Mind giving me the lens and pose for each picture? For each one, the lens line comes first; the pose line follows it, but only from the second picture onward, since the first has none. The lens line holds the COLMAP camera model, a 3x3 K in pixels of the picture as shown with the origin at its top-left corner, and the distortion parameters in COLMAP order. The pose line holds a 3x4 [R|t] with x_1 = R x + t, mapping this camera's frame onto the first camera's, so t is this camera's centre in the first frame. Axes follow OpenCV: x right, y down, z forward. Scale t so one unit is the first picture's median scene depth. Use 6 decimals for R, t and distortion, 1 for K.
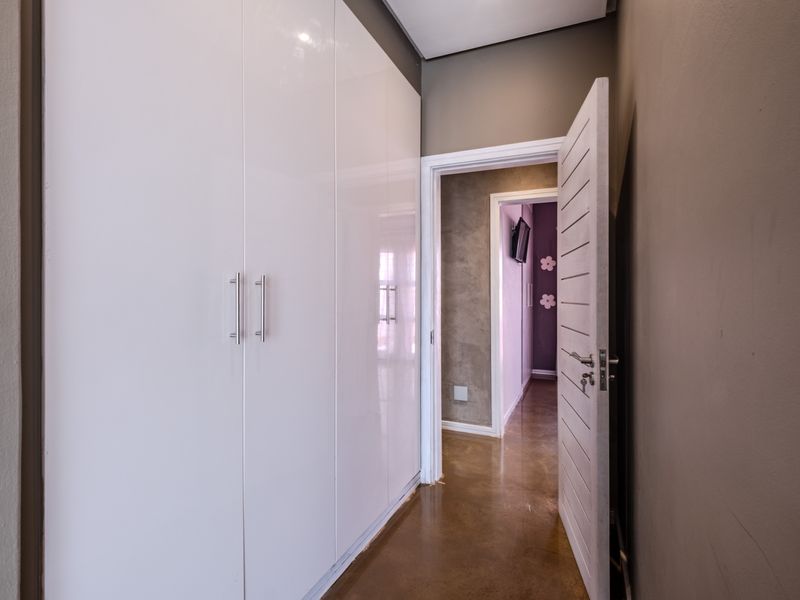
lens RADIAL K [[408.4, 0, 397.6], [0, 408.4, 285.4], [0, 0, 1]] dist [-0.001662, -0.000400]
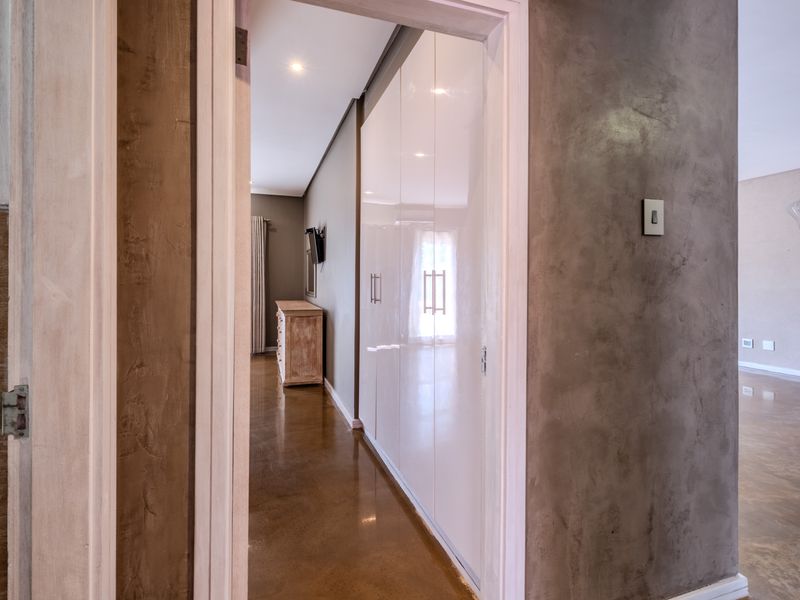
lens RADIAL K [[408.4, 0, 397.6], [0, 408.4, 285.4], [0, 0, 1]] dist [-0.001662, -0.000400]
pose [[-0.730407, -0.008947, -0.682954, 0.456074], [0.007212, 0.999757, -0.020810, 0.035529], [0.682974, -0.020126, -0.730165, 1.132871]]
